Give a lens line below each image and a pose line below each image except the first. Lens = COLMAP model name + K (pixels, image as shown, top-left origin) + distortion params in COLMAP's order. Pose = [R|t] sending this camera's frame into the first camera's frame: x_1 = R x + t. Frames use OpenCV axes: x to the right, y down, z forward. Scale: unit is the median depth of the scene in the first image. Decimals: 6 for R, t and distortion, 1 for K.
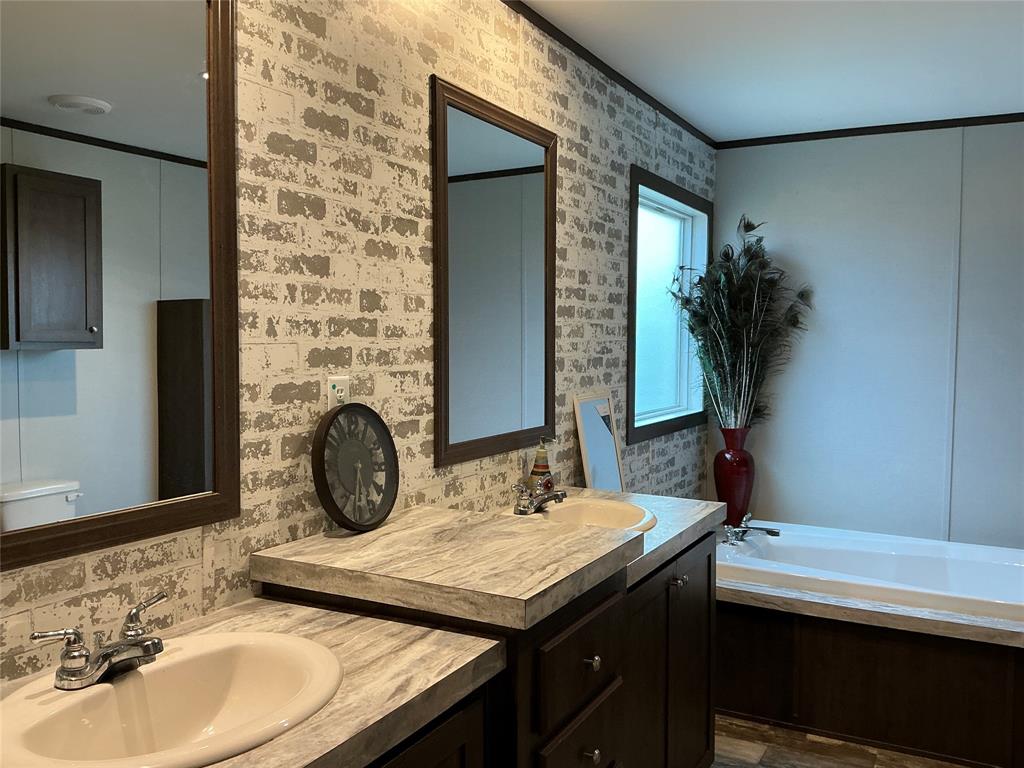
lens RADIAL K [[849.3, 0, 512.4], [0, 849.3, 382.2], [0, 0, 1]] dist [0.152838, -0.313112]
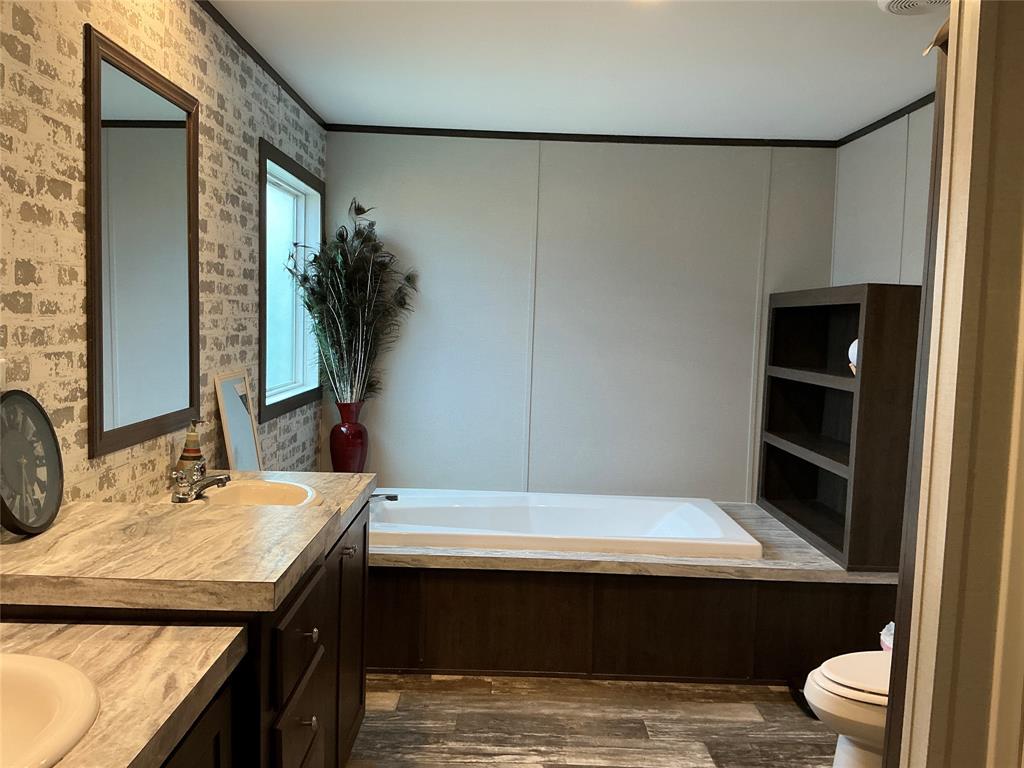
lens RADIAL K [[849.3, 0, 512.4], [0, 849.3, 382.2], [0, 0, 1]] dist [0.152838, -0.313112]
pose [[0.872676, -0.017140, 0.487999, -0.160118], [0.001397, 0.999467, 0.032605, -0.010692], [-0.488298, -0.027772, 0.872235, -0.015211]]
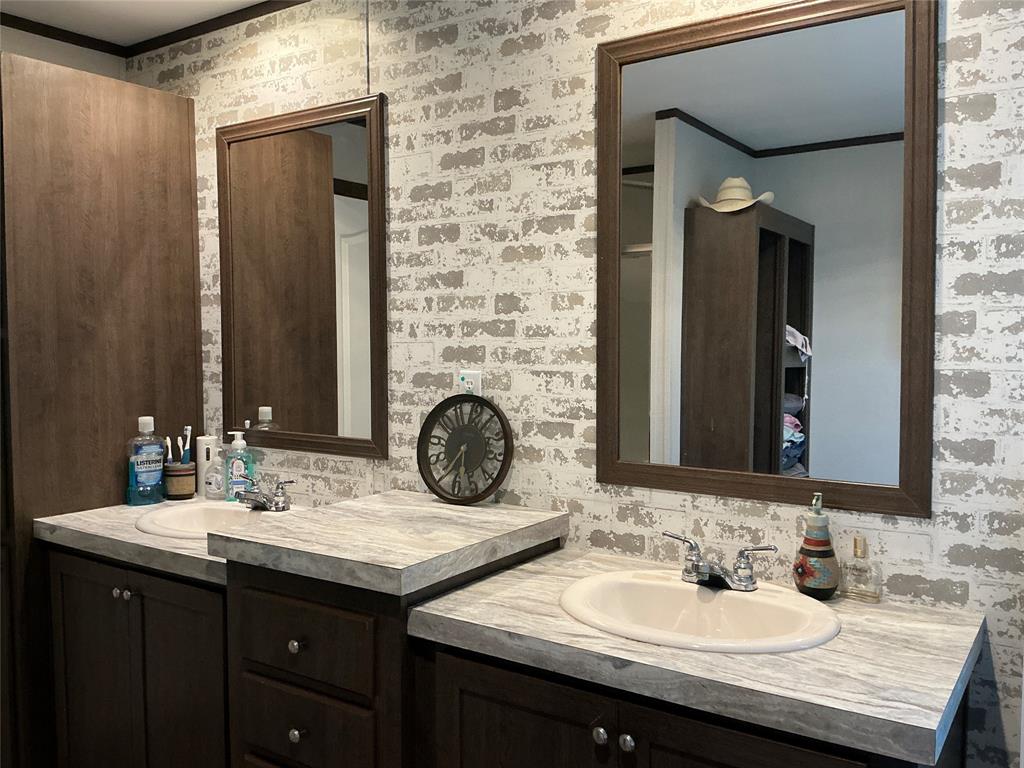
lens RADIAL K [[849.3, 0, 512.4], [0, 849.3, 382.2], [0, 0, 1]] dist [0.152838, -0.313112]
pose [[-0.100526, 0.045593, -0.993889, 0.887964], [-0.050101, 0.997450, 0.050824, -0.049577], [0.993672, 0.054904, -0.097986, 1.089957]]
